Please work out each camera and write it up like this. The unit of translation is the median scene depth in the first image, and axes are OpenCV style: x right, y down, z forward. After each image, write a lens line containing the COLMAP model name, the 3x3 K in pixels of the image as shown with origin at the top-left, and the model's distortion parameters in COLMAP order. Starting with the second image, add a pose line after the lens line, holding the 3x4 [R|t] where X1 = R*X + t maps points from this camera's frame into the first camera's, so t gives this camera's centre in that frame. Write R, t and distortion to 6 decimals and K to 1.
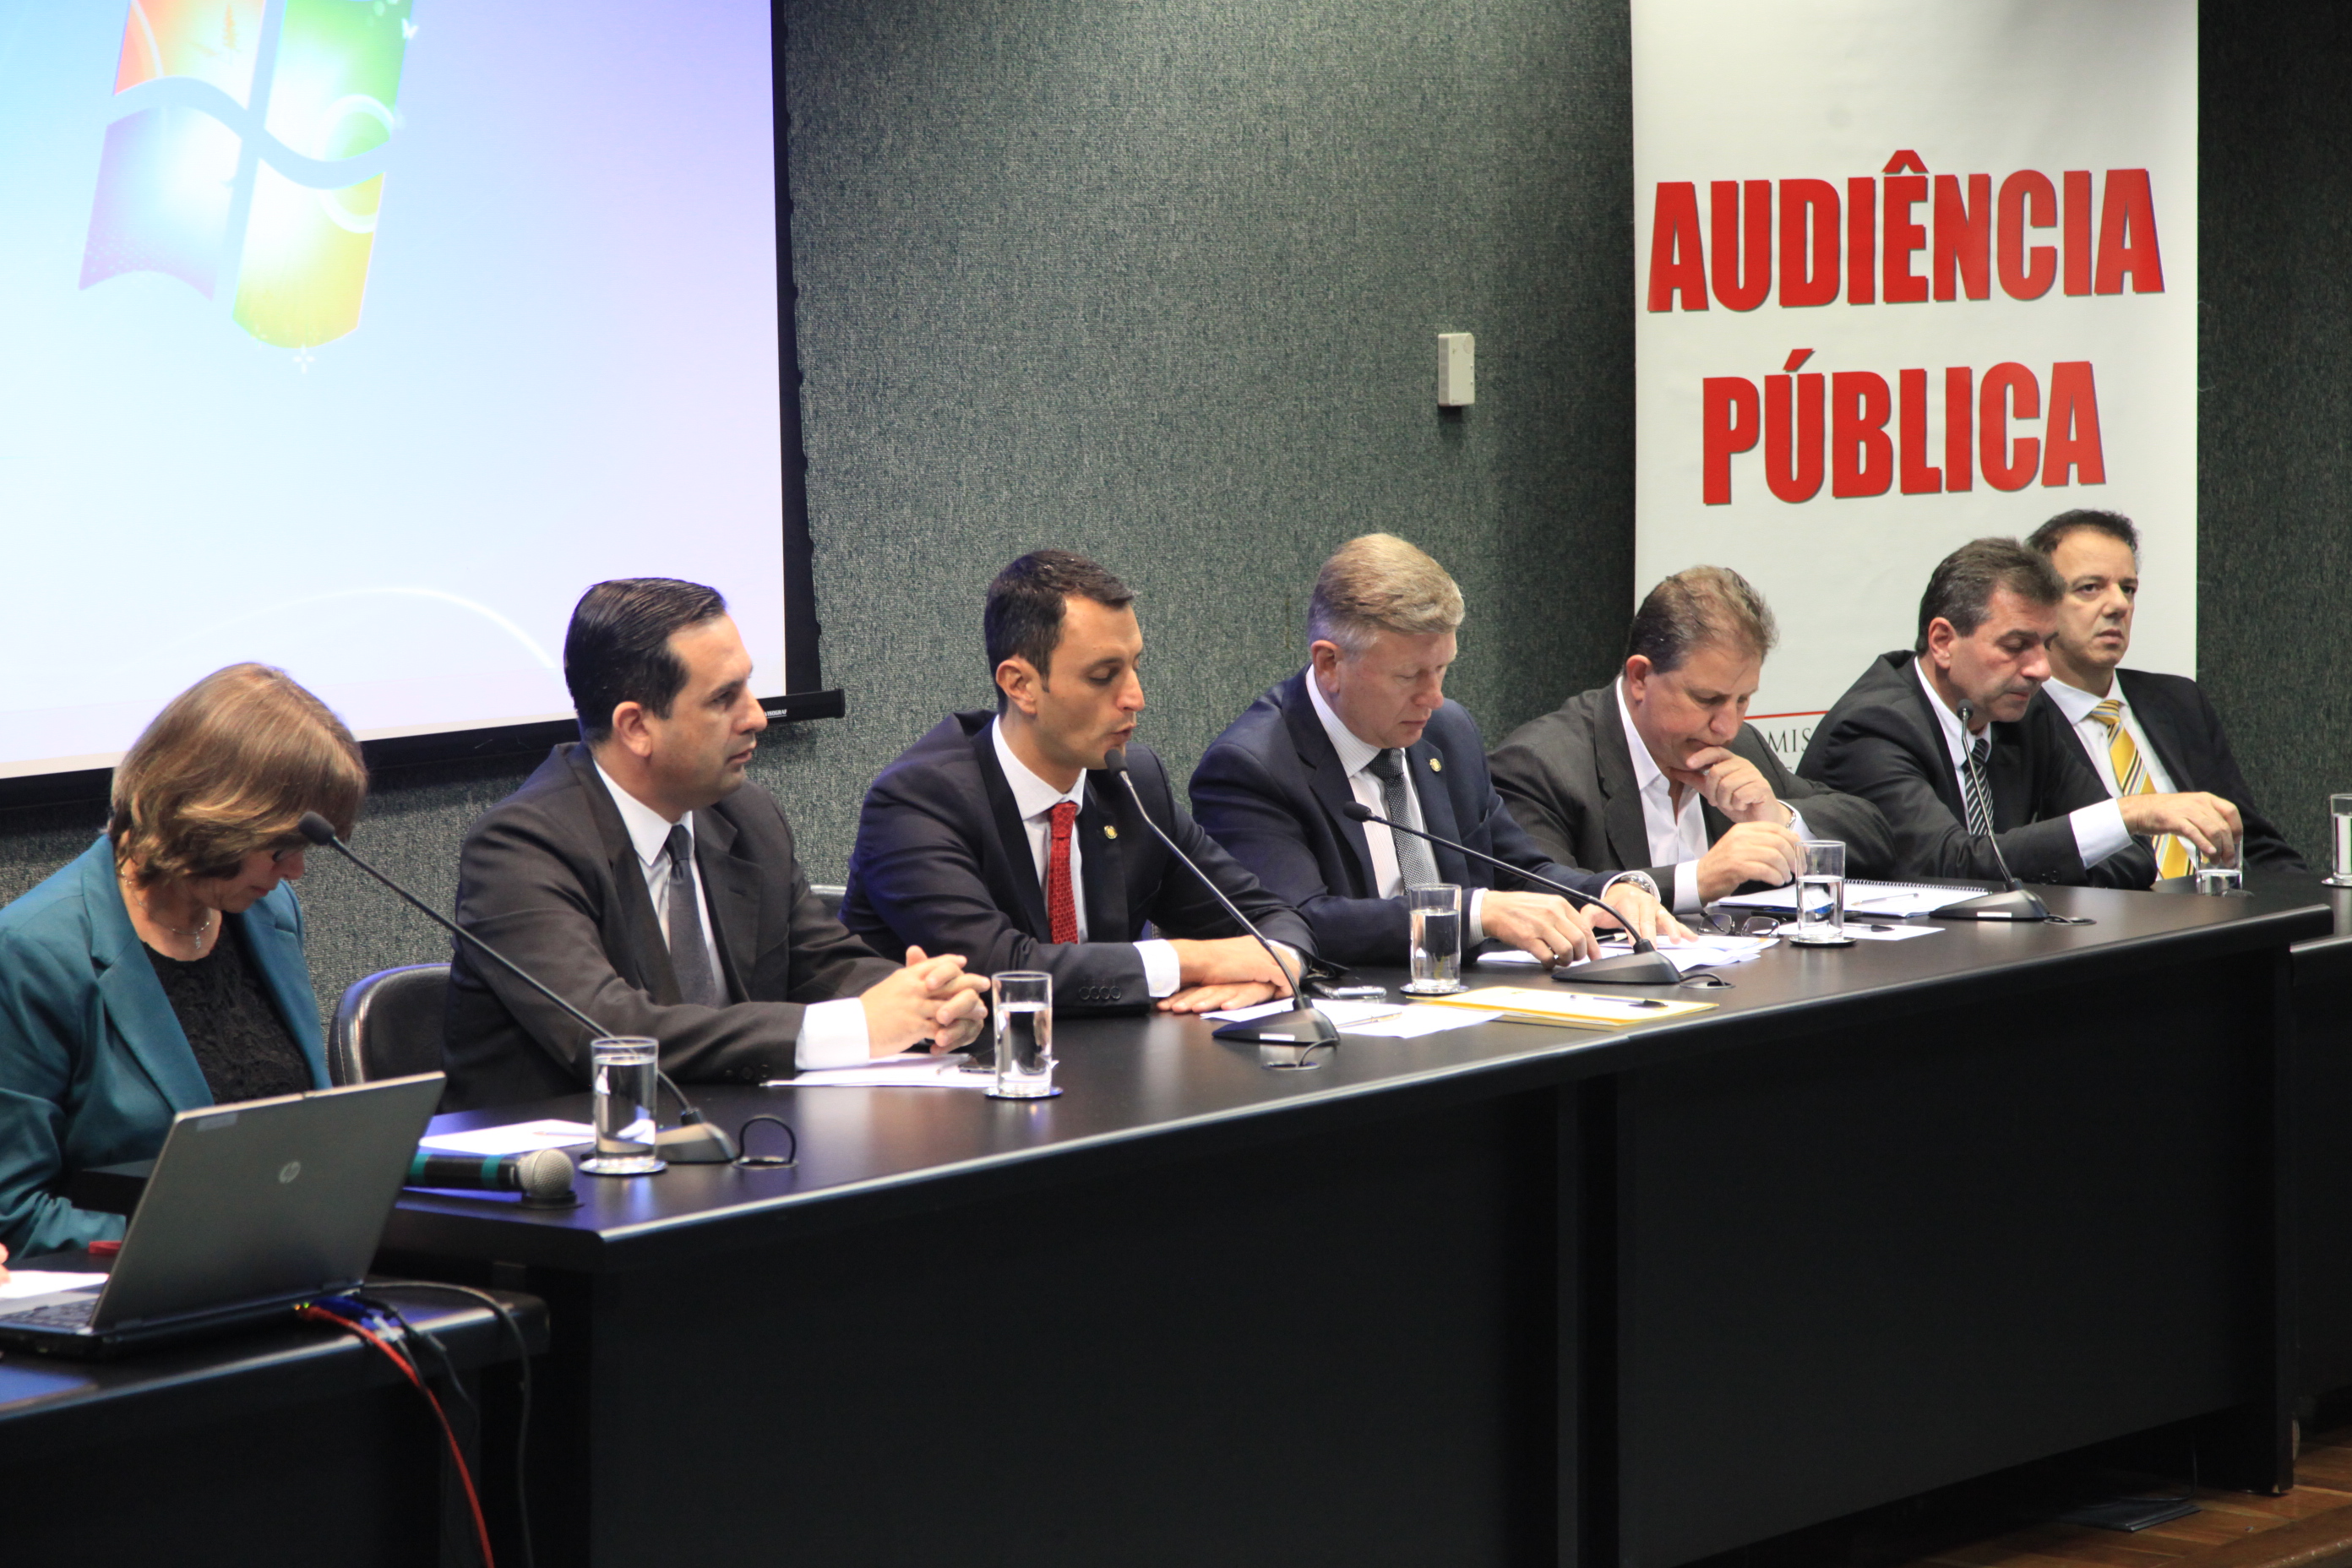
lens RADIAL K [[6544.8, 0, 1178.1], [0, 6544.8, 782.0], [0, 0, 1]] dist [0.393290, 0.000000]
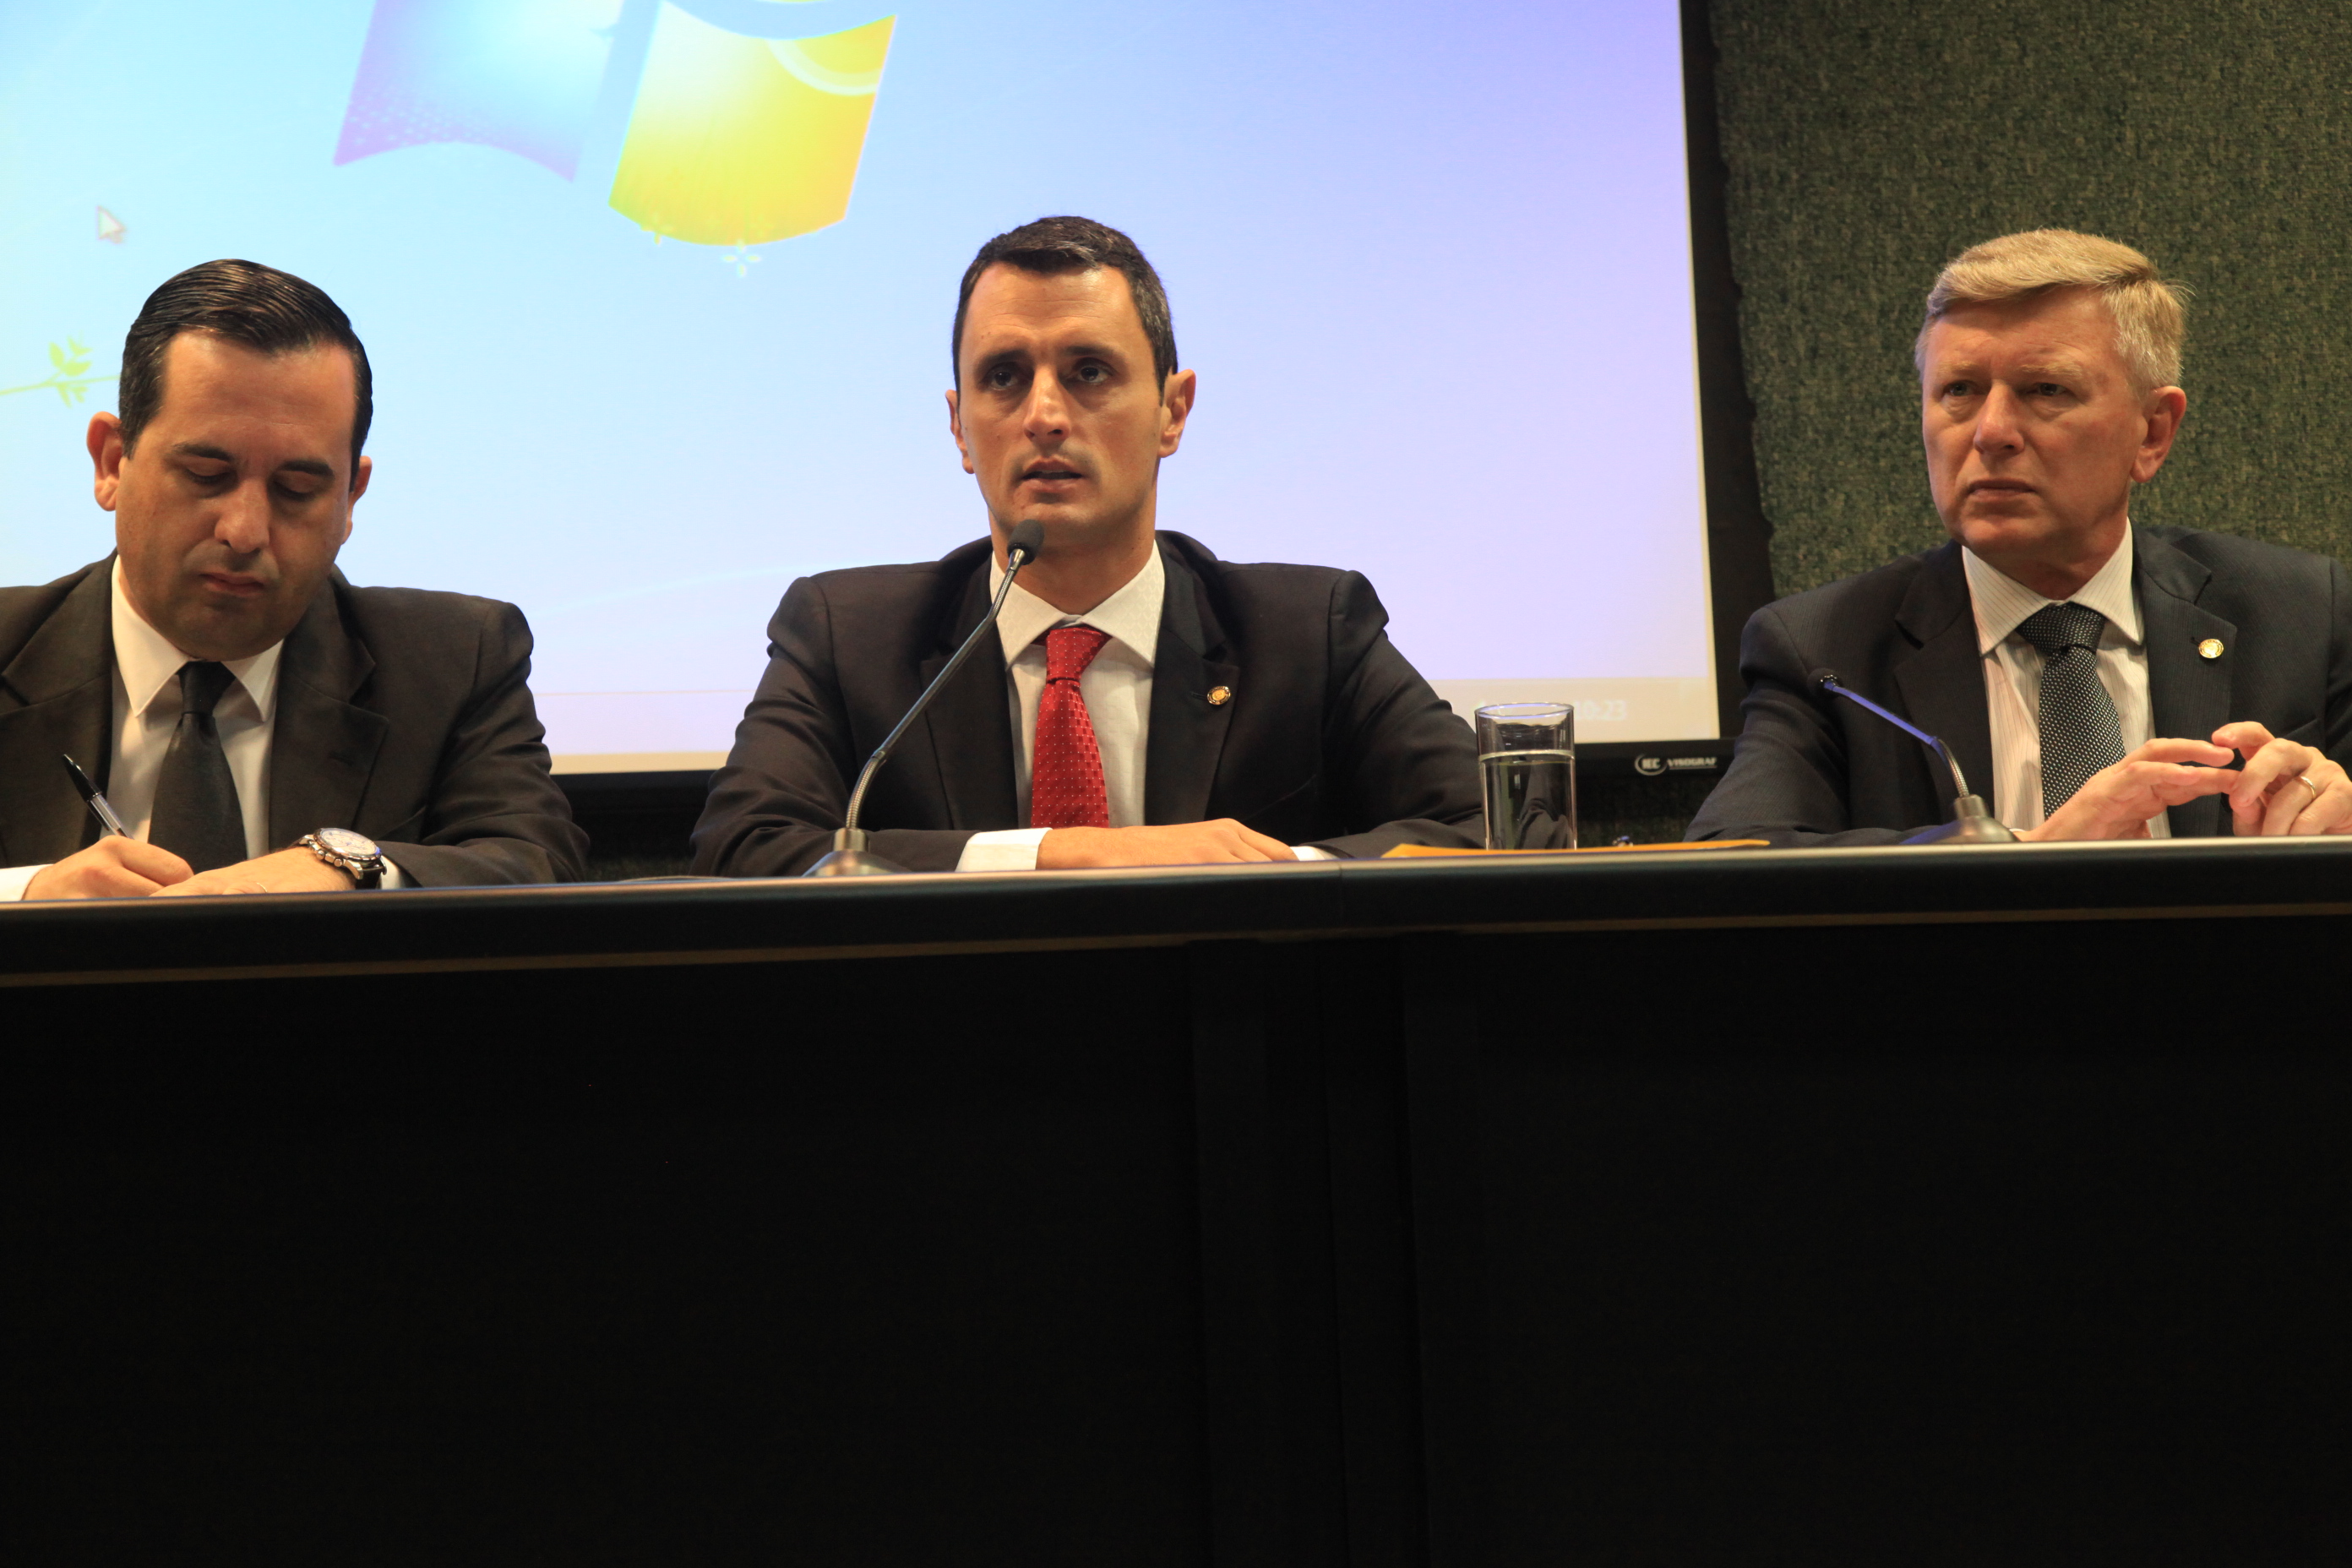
lens RADIAL K [[4775.4, 0, 1180.3], [0, 4775.4, 785.2], [0, 0, 1]] dist [0.299453, 0.000000]
pose [[0.682001, -0.107064, -0.723472, 0.240587], [-0.031233, 0.984060, -0.175070, 0.073826], [0.730684, 0.141994, 0.667786, 0.556002]]
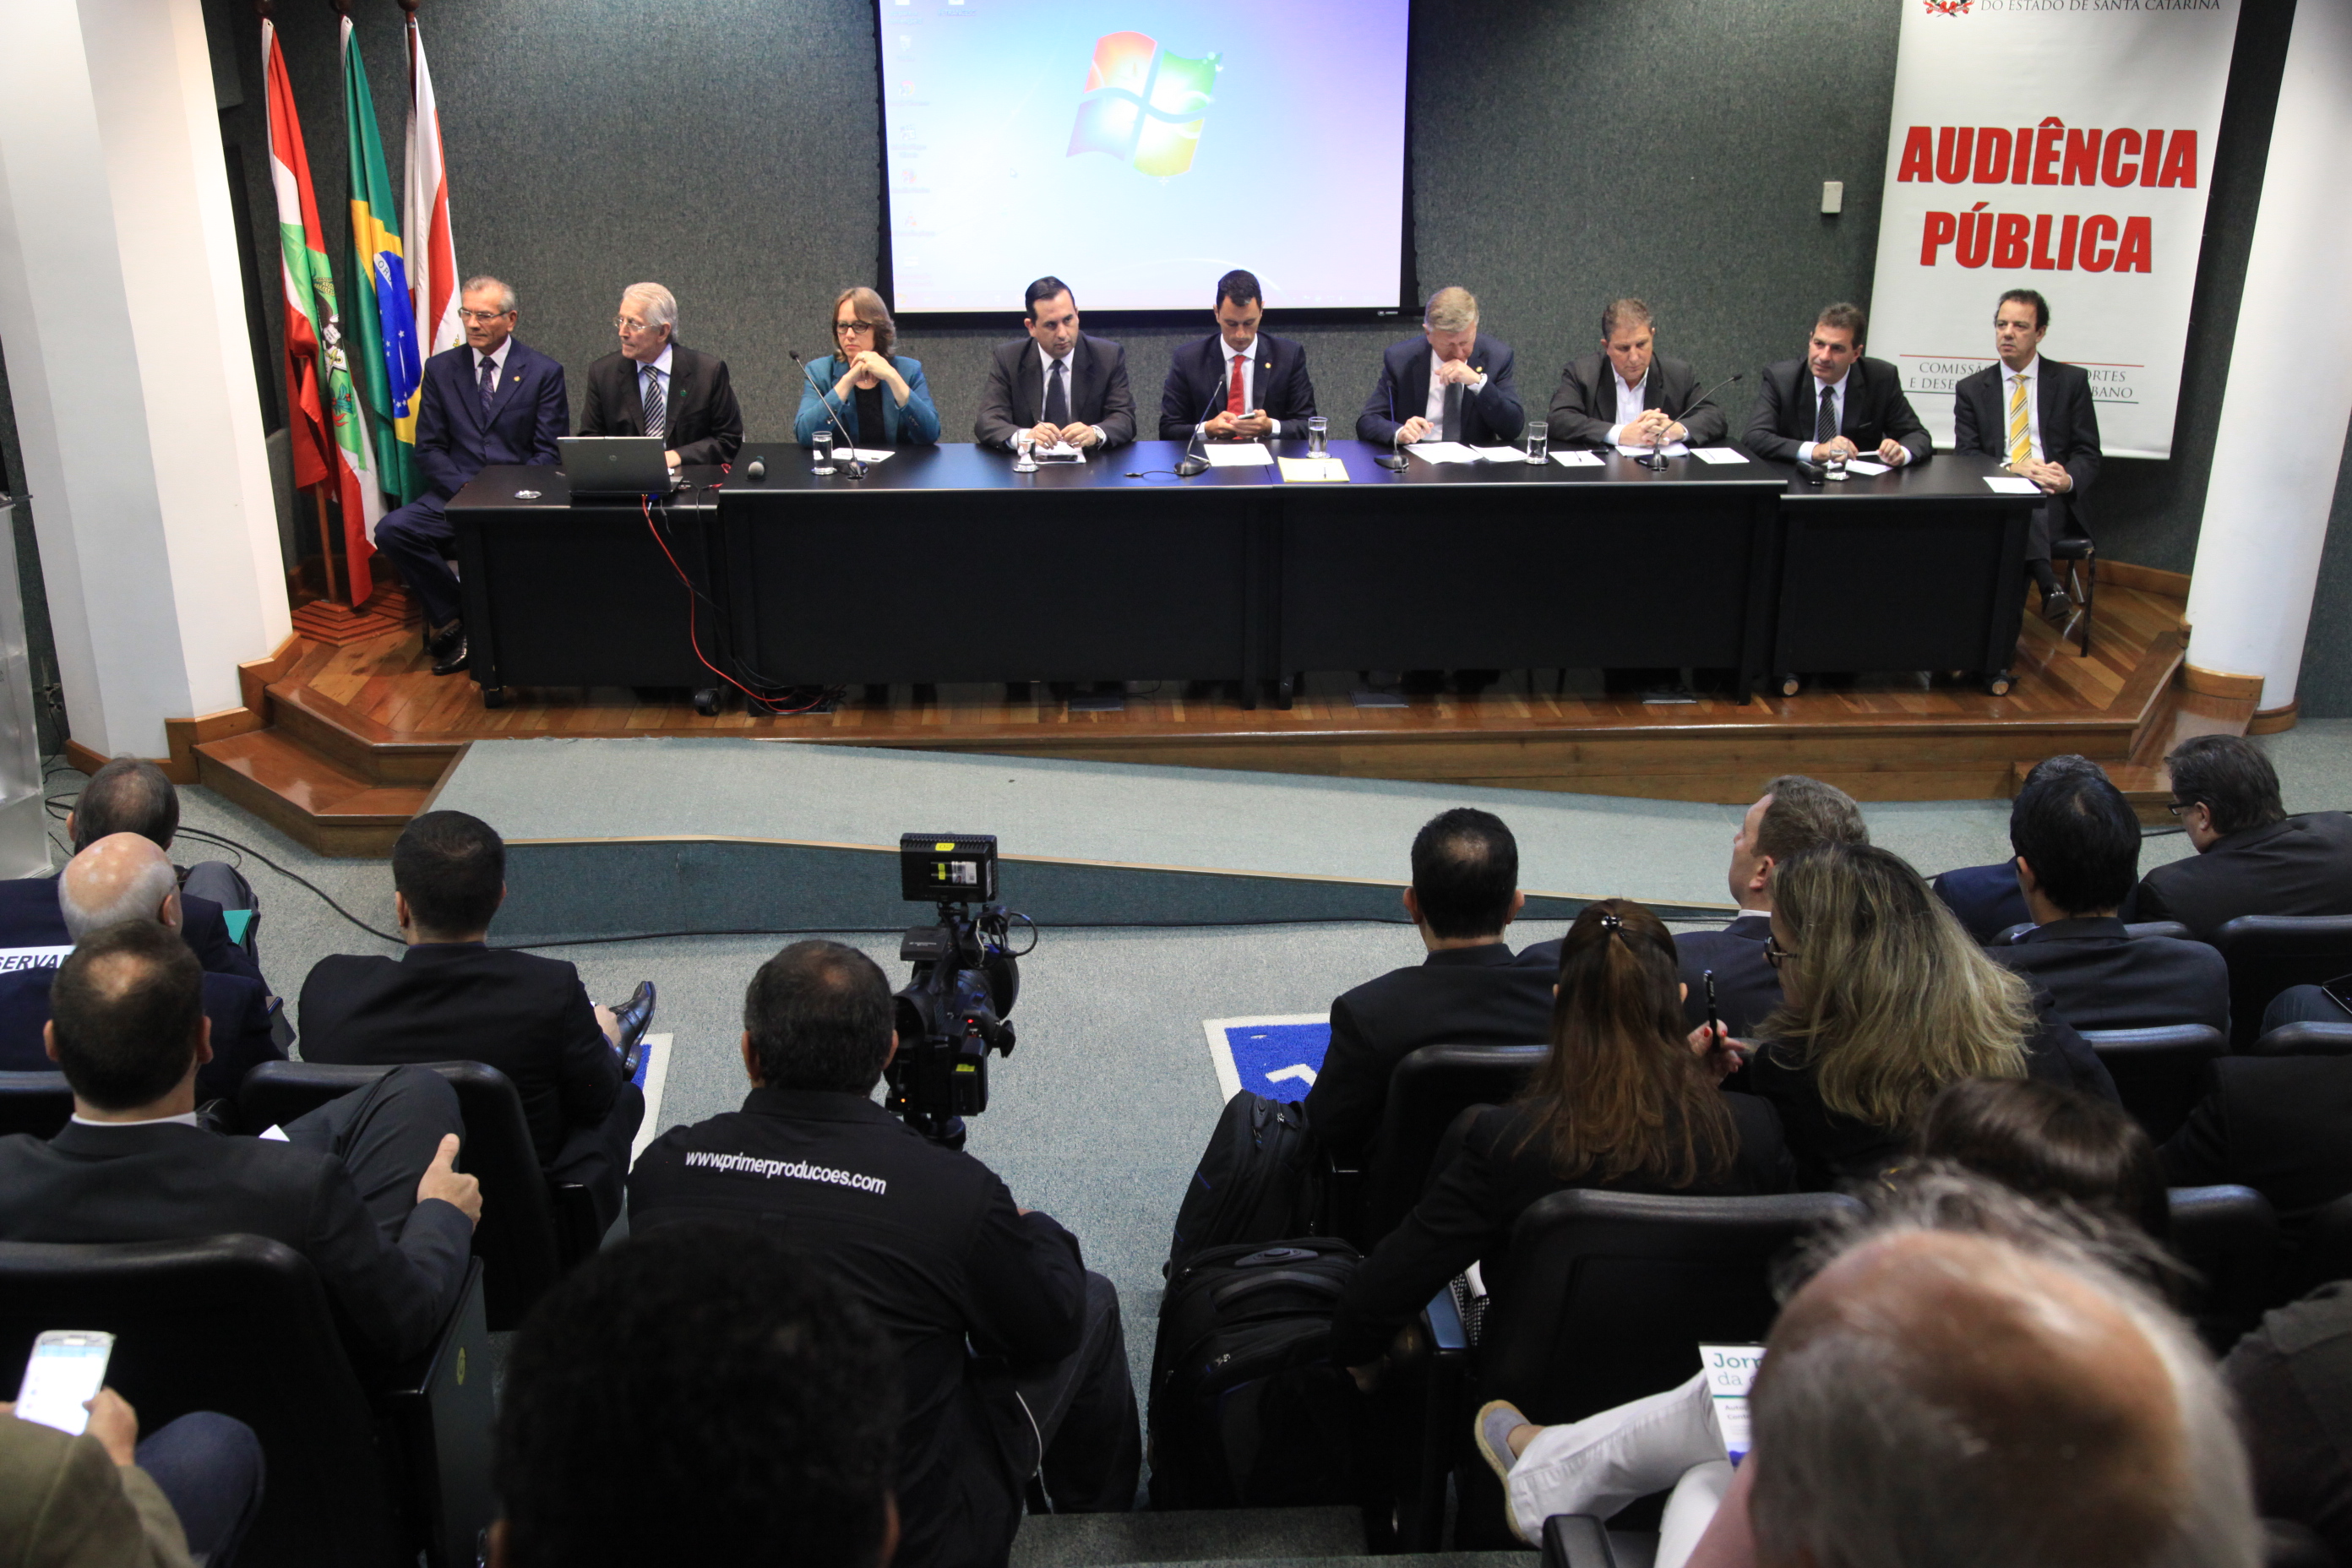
lens RADIAL K [[2294.9, 0, 1168.3], [0, 2294.9, 778.8], [0, 0, 1]] dist [0.006649, 0.000000]
pose [[0.641711, 0.279954, -0.714026, 0.575225], [-0.075209, 0.949481, 0.304679, -0.102527], [0.763250, -0.141814, 0.630347, 0.242283]]
